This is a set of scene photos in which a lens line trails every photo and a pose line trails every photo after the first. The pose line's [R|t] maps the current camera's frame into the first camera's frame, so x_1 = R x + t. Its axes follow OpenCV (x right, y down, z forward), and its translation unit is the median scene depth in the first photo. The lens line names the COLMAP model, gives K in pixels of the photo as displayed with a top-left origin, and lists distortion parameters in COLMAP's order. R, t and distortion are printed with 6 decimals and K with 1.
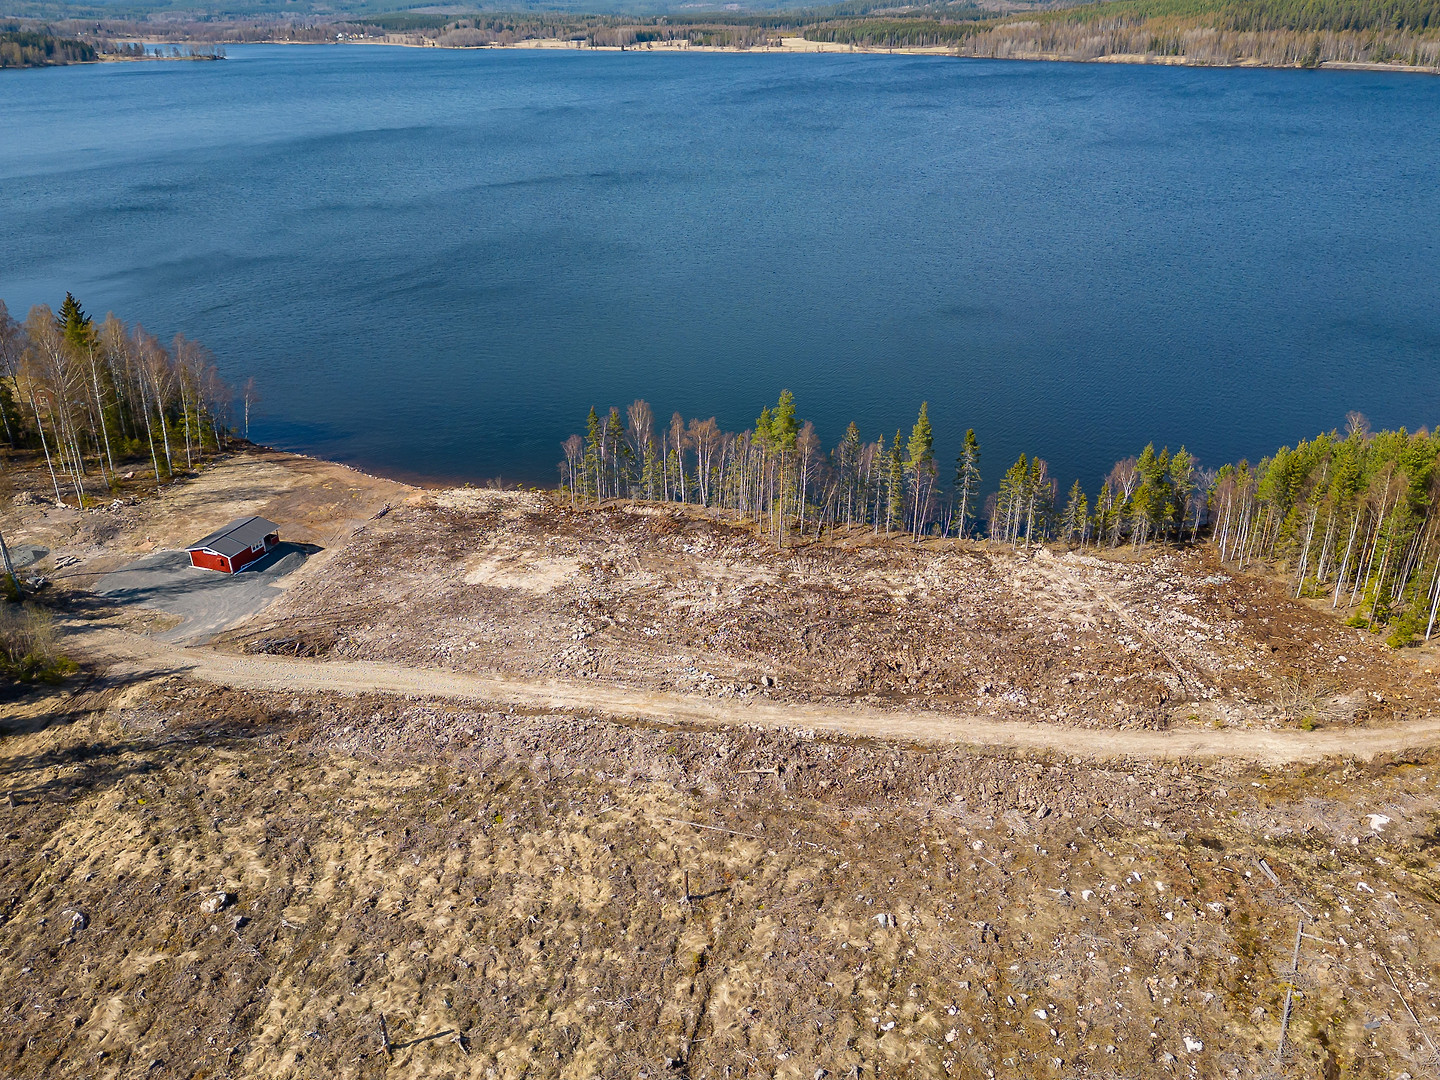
lens RADIAL K [[1051.0, 0, 718.9], [0, 1051.0, 531.2], [0, 0, 1]] dist [0.056107, -0.039811]
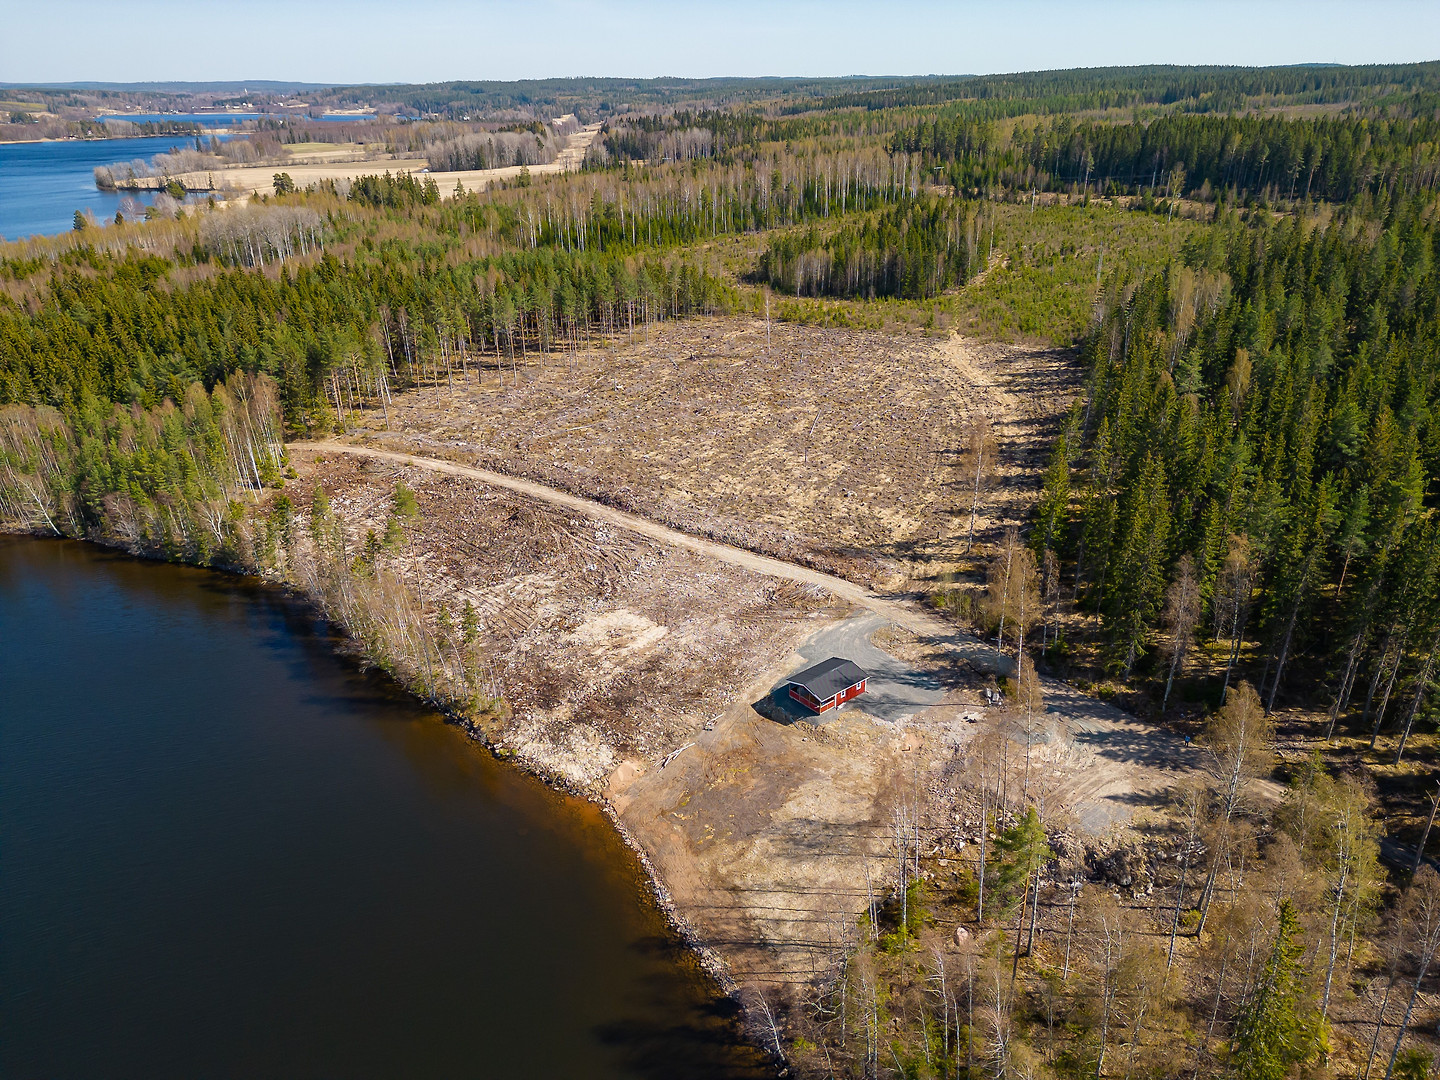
lens RADIAL K [[1010.6, 0, 724.8], [0, 1010.6, 545.7], [0, 0, 1]] dist [0.079002, -0.077575]
pose [[-0.860620, -0.195204, 0.470349, -0.860393], [0.238027, 0.662321, 0.710405, -0.866715], [-0.450196, 0.723344, -0.523542, 1.558228]]
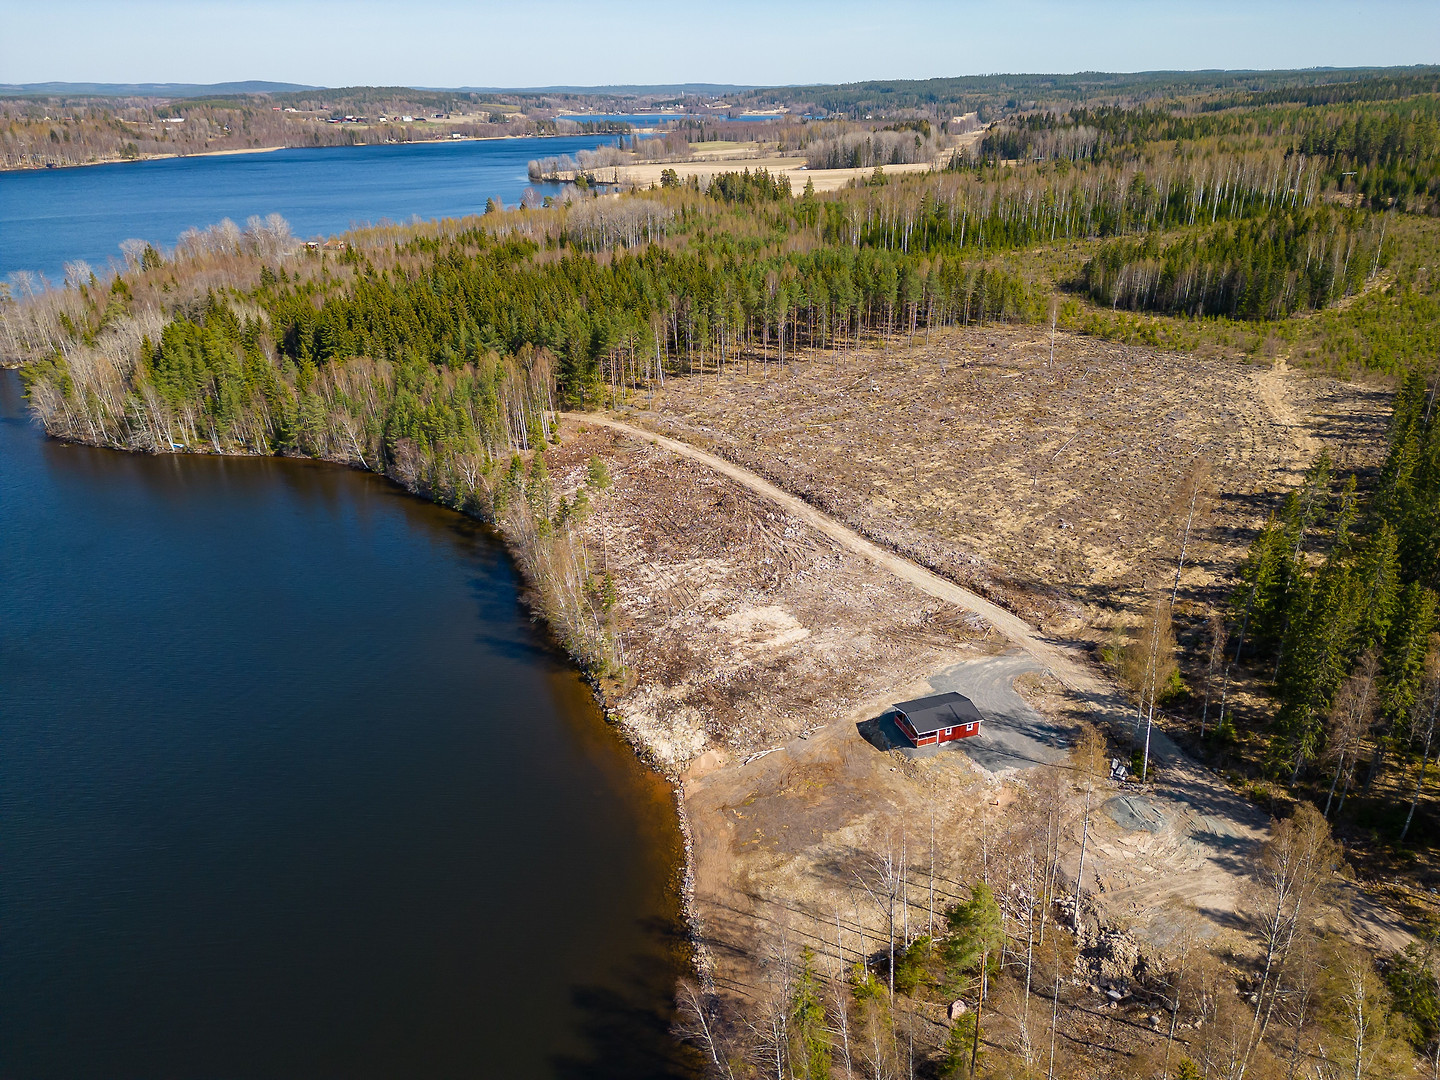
lens RADIAL K [[1010.6, 0, 718.0], [0, 1010.6, 542.9], [0, 0, 1]] dist [0.079002, -0.077575]
pose [[-0.613898, -0.305129, 0.728029, -1.028927], [0.364769, 0.708248, 0.604424, -0.799346], [-0.700052, 0.636617, -0.323491, 1.424547]]
